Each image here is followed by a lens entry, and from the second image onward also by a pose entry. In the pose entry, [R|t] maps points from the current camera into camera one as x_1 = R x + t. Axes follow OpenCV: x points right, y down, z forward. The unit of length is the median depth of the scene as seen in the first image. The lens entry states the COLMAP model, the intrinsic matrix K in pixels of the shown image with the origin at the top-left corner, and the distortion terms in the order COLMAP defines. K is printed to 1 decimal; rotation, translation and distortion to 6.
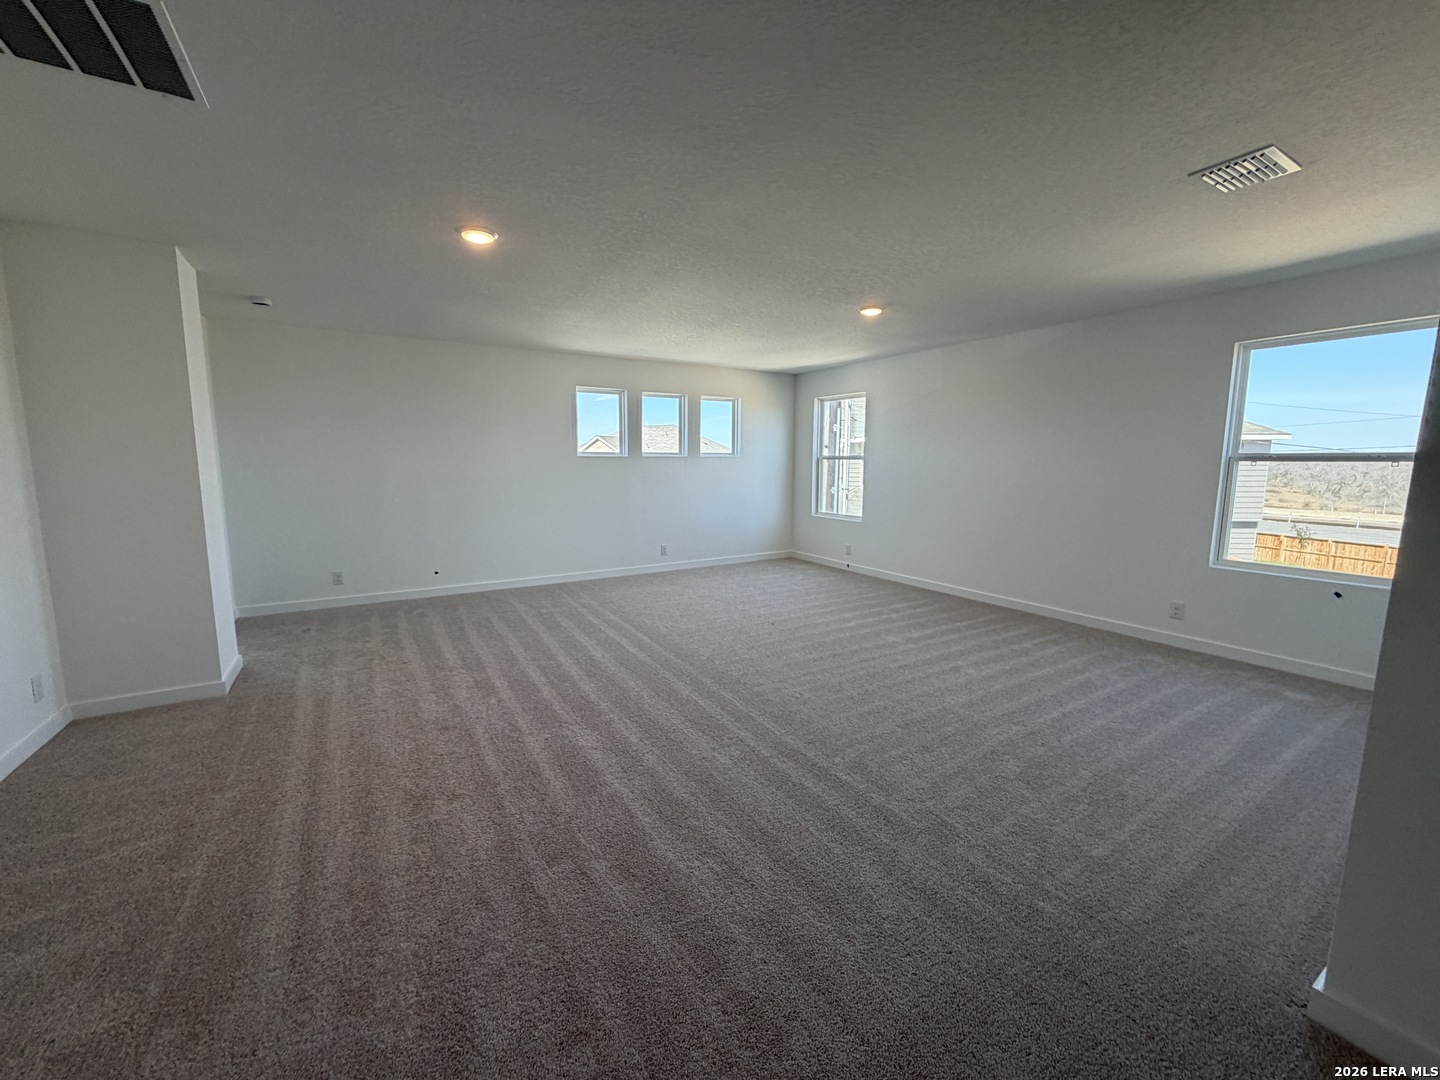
lens RADIAL K [[574.6, 0, 720.0], [0, 574.6, 540.0], [0, 0, 1]] dist [0.002054, 0.000045]
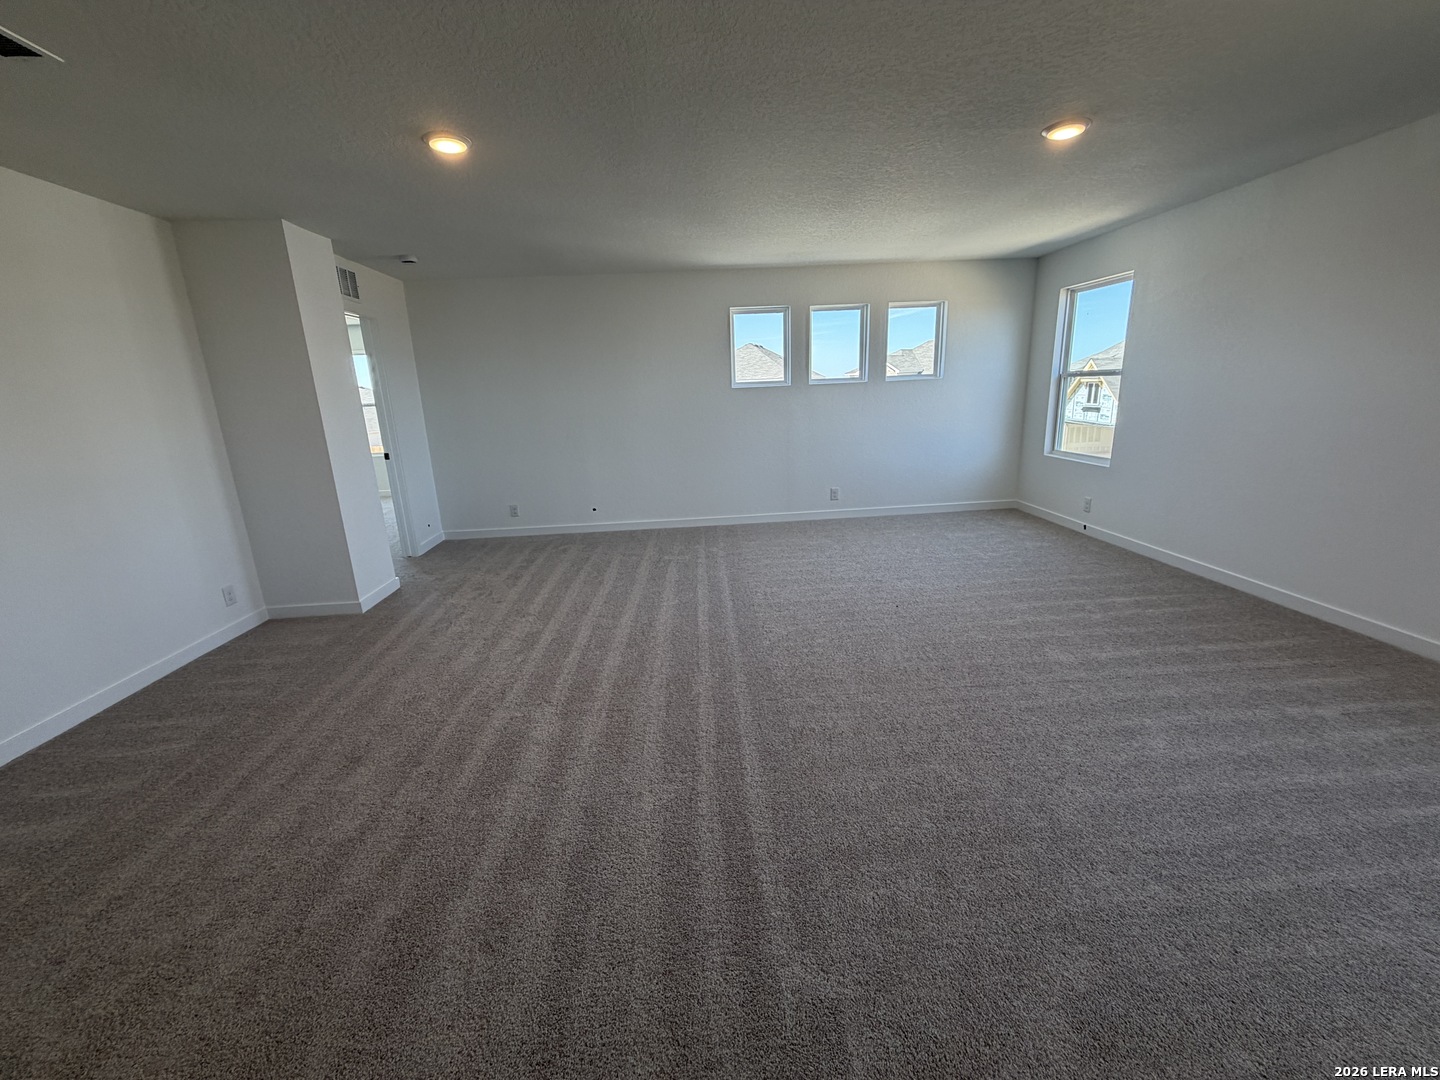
lens RADIAL K [[574.6, 0, 720.0], [0, 574.6, 540.0], [0, 0, 1]] dist [0.002054, 0.000045]
pose [[0.881652, 0.082237, -0.464679, 0.259271], [-0.021538, 0.990685, 0.134463, -0.044325], [0.471408, -0.108541, 0.875210, 0.250344]]
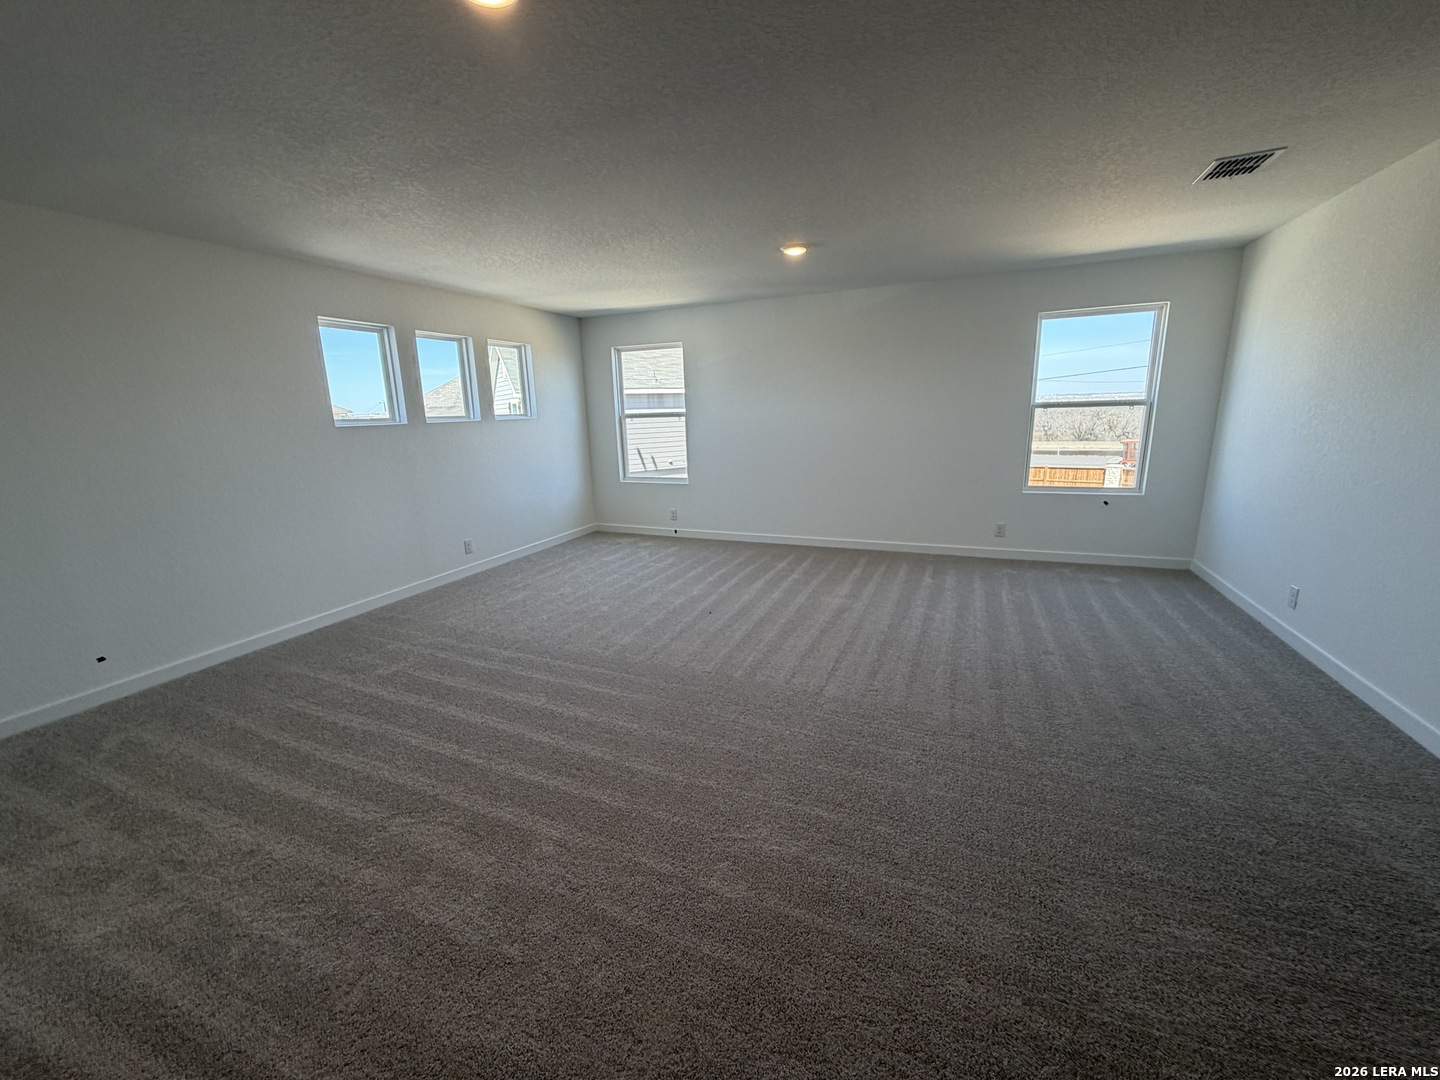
lens RADIAL K [[574.6, 0, 720.0], [0, 574.6, 540.0], [0, 0, 1]] dist [0.002054, 0.000045]
pose [[0.814966, -0.155047, 0.558383, -0.404999], [0.111641, 0.987501, 0.111259, -0.063453], [-0.568654, -0.028334, 0.822089, 0.315170]]
